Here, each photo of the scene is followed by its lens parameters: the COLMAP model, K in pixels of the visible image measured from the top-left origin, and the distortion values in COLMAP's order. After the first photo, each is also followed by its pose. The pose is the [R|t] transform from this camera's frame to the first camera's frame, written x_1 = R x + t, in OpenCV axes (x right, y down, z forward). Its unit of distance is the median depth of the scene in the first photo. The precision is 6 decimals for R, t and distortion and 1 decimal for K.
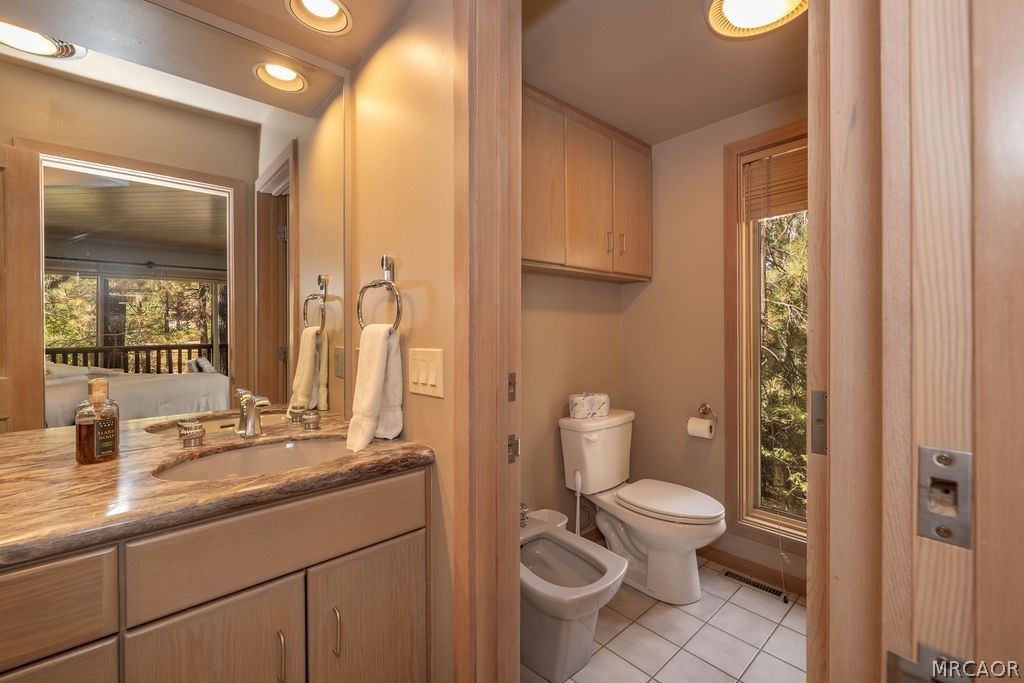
lens RADIAL K [[441.4, 0, 514.2], [0, 441.4, 336.8], [0, 0, 1]] dist [-0.002033, 0.000311]
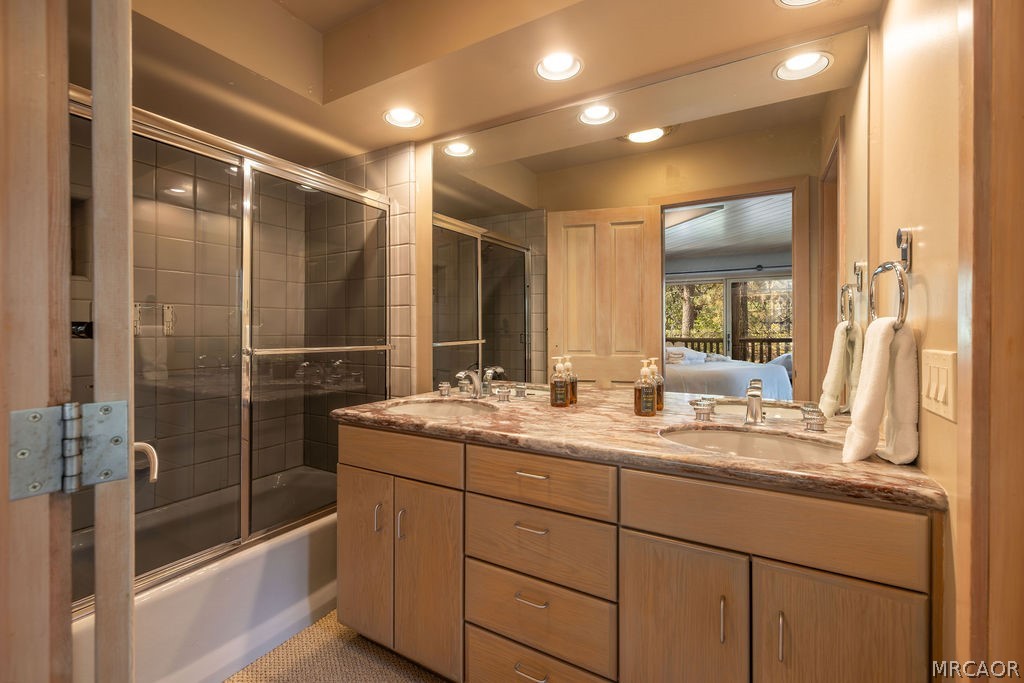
lens RADIAL K [[441.4, 0, 511.5], [0, 441.4, 334.3], [0, 0, 1]] dist [-0.002033, 0.000311]
pose [[0.308765, 0.018721, -0.950954, 0.264028], [-0.012978, 0.999796, 0.015469, -0.001578], [0.951050, 0.007566, 0.308945, 0.112198]]
